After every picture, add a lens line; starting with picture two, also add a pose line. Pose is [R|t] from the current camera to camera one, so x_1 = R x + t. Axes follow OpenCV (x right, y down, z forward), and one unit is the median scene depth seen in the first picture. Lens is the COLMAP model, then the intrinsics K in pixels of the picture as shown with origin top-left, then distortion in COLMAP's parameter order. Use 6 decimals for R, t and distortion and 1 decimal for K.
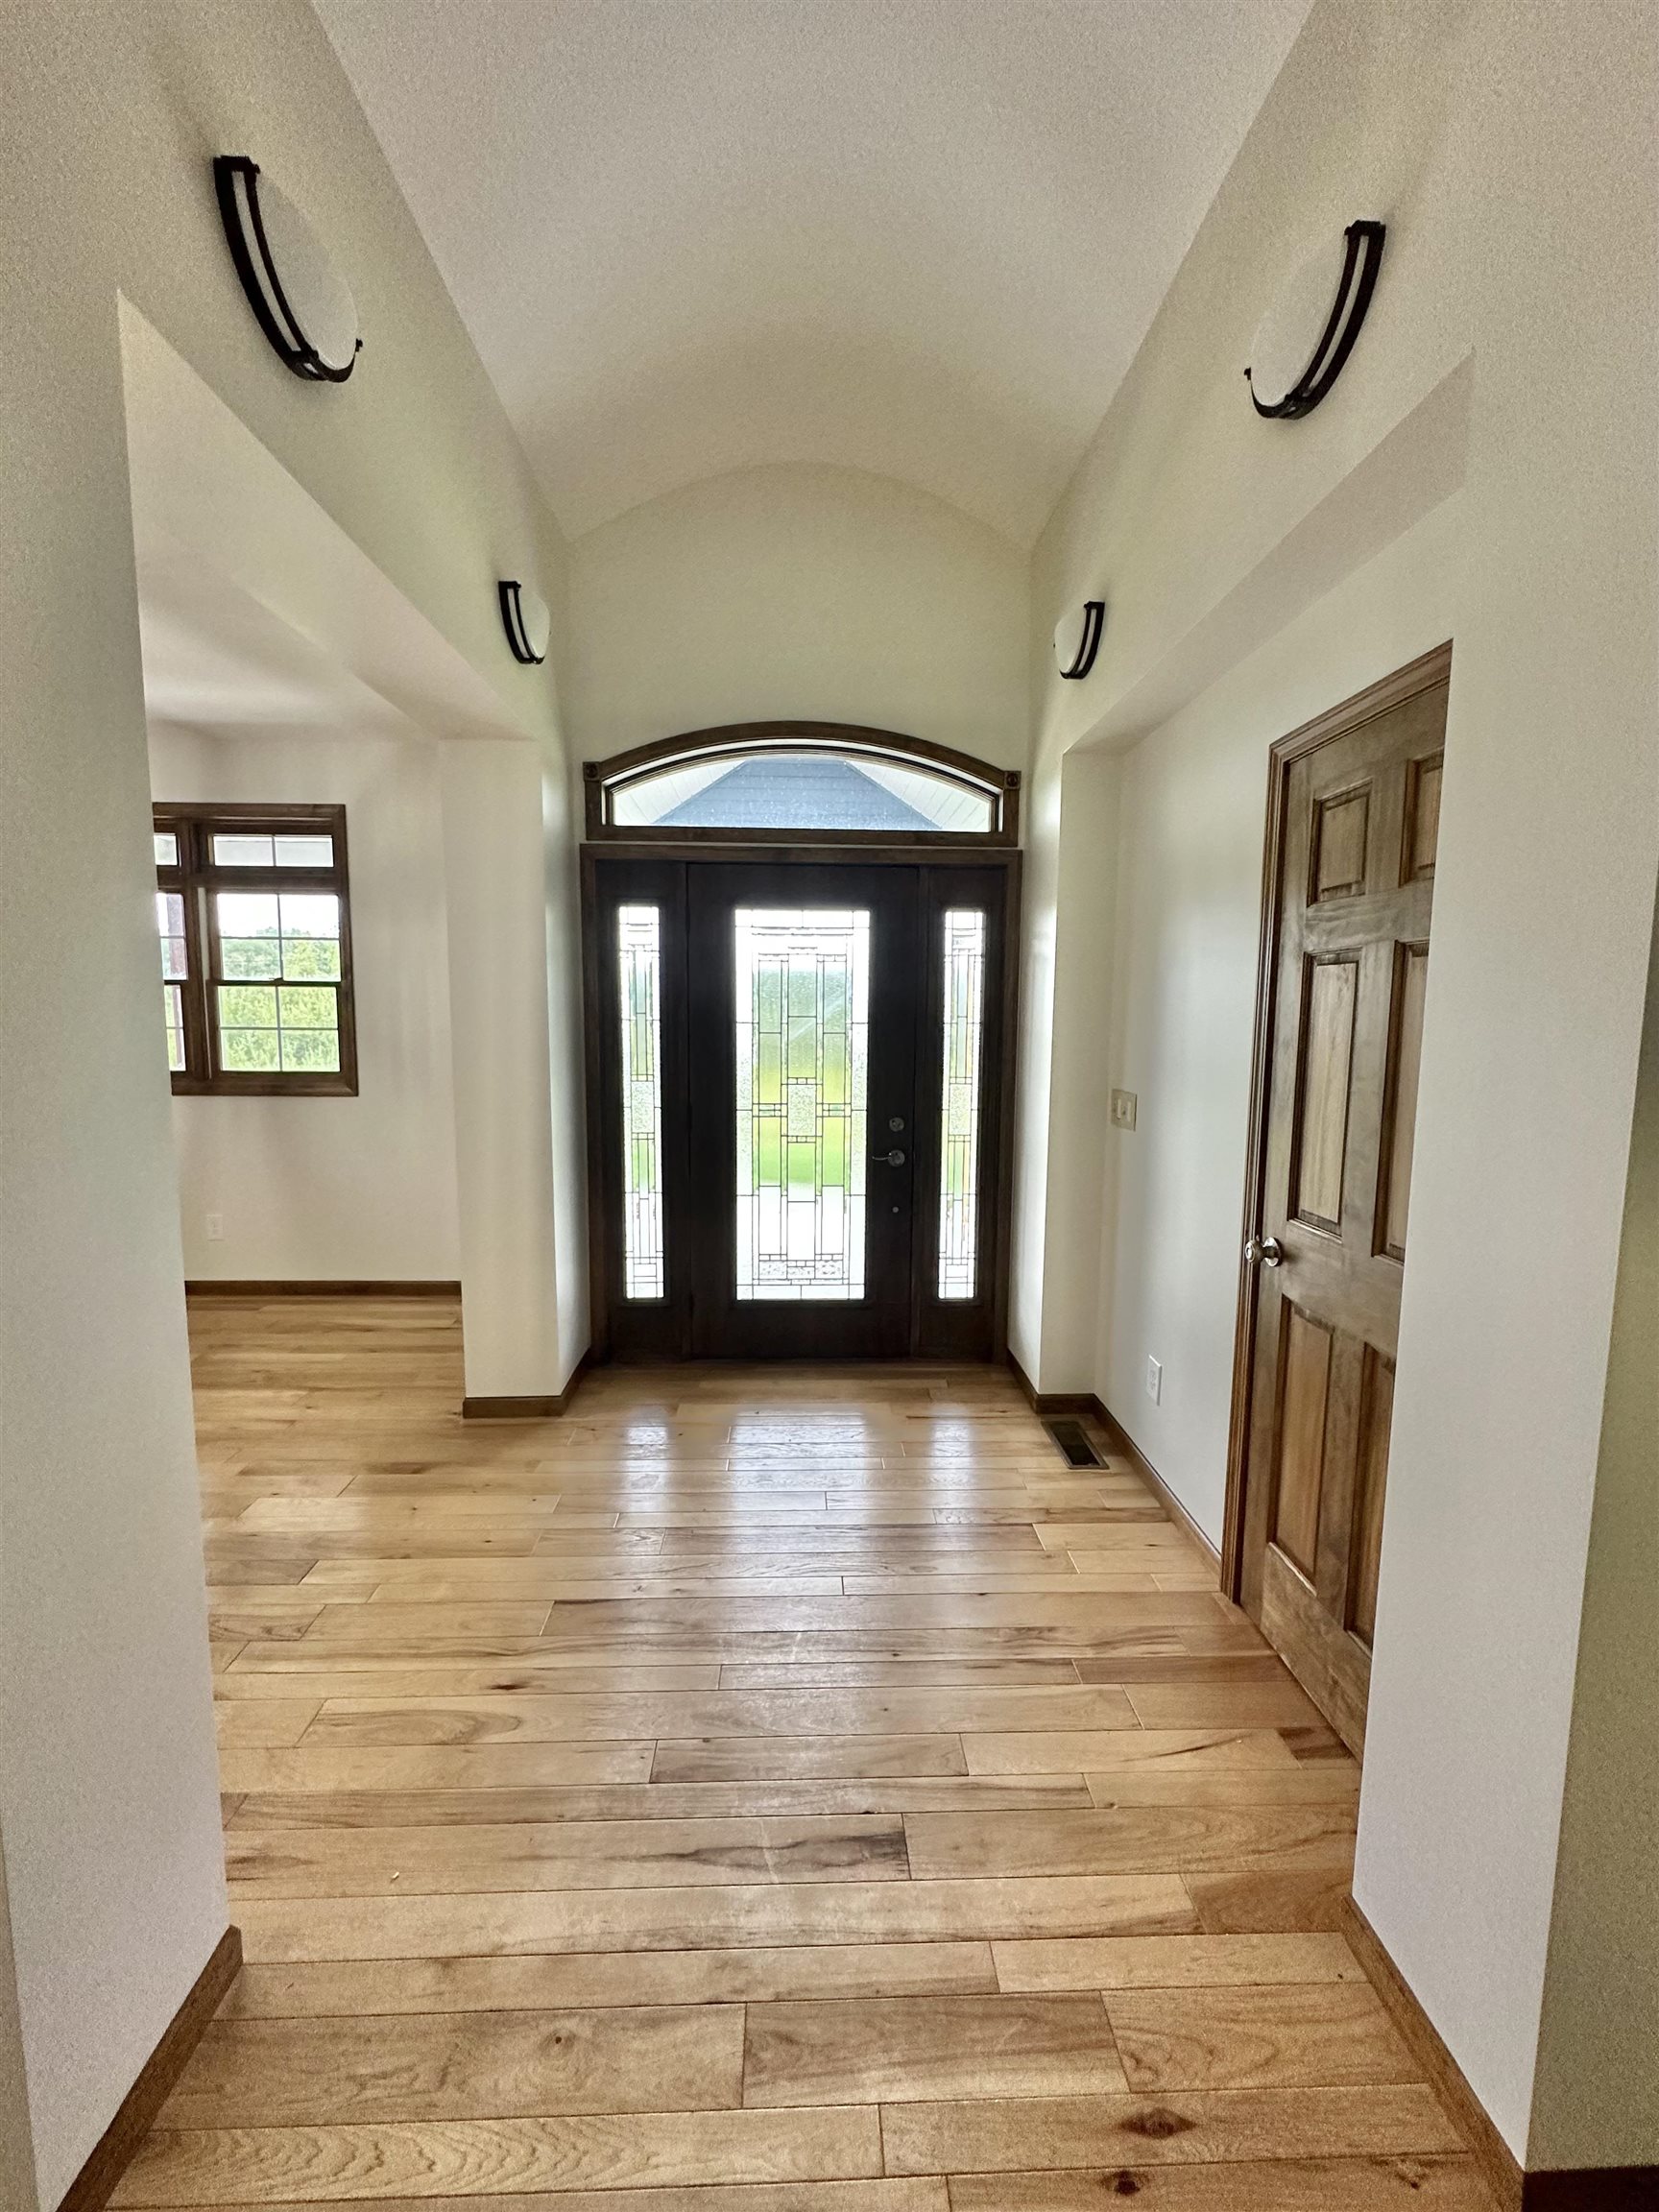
lens RADIAL K [[876.5, 0, 824.7], [0, 876.5, 1104.5], [0, 0, 1]] dist [-0.003440, -0.001069]
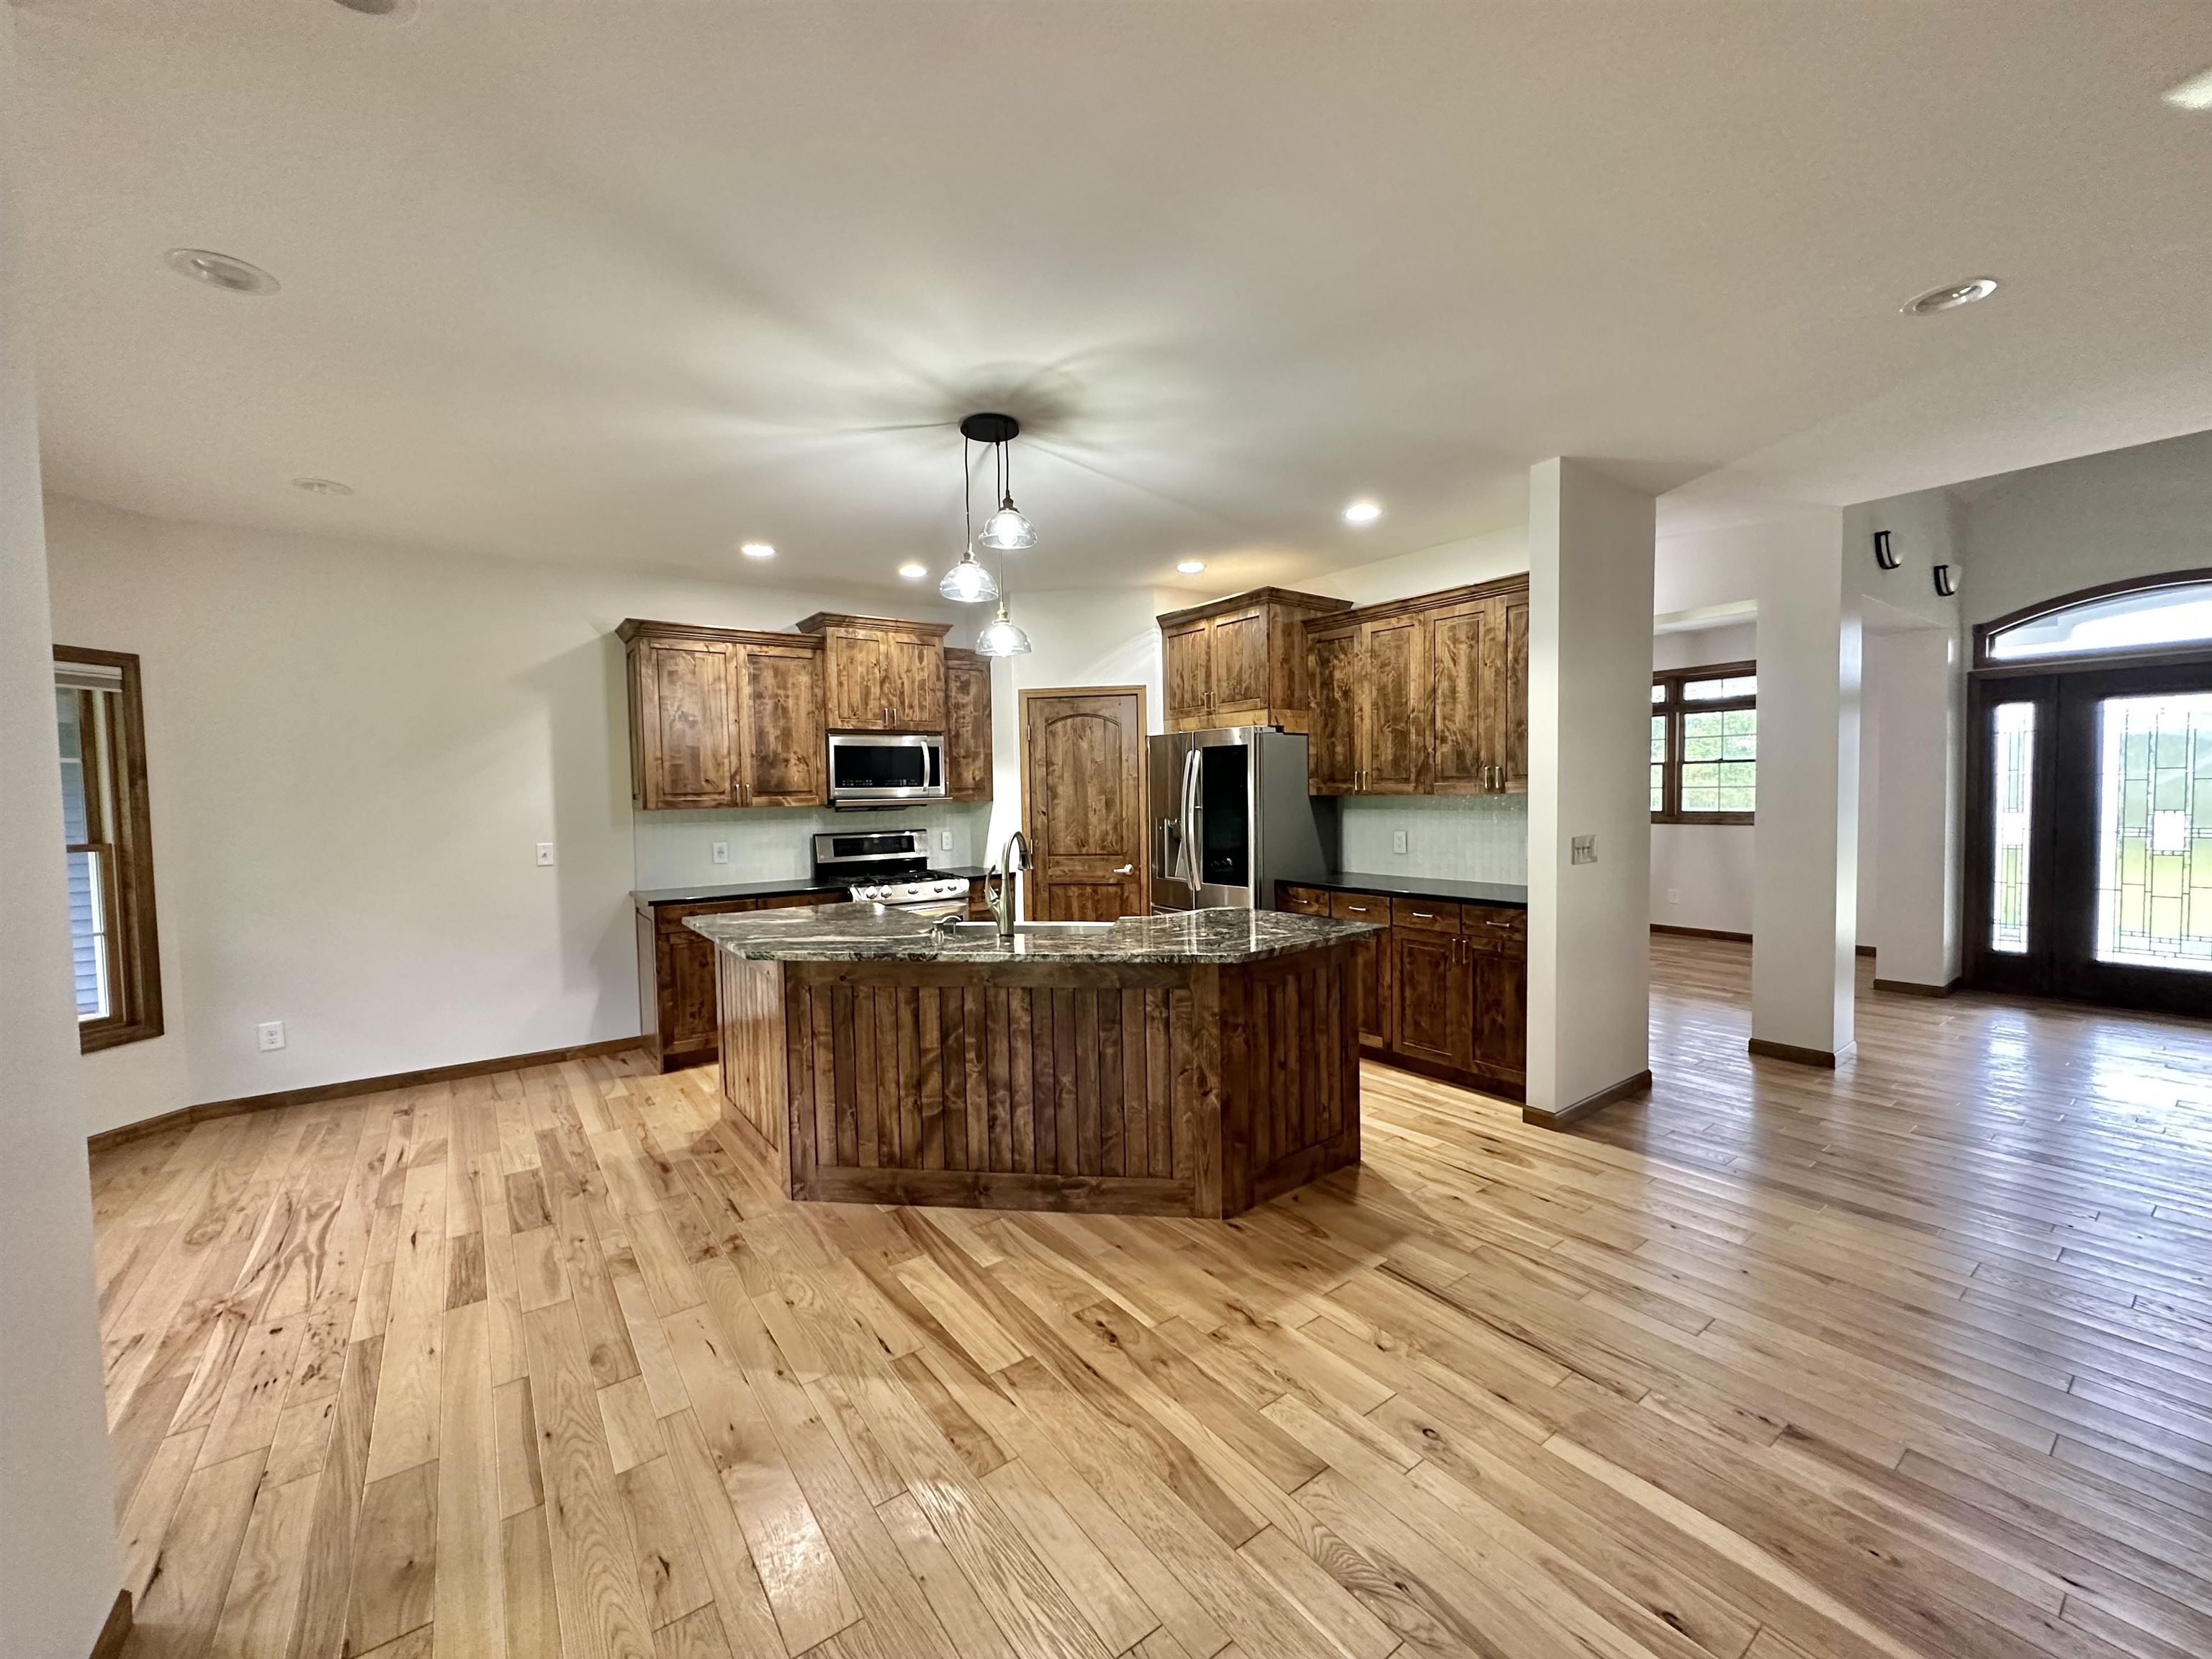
lens RADIAL K [[876.5, 0, 1096.3], [0, 876.5, 829.3], [0, 0, 1]] dist [-0.003440, -0.001069]
pose [[0.557093, 0.015773, -0.830300, 0.176194], [-0.058706, 0.998066, -0.020429, 0.131620], [0.828373, 0.060124, 0.556941, -1.235343]]
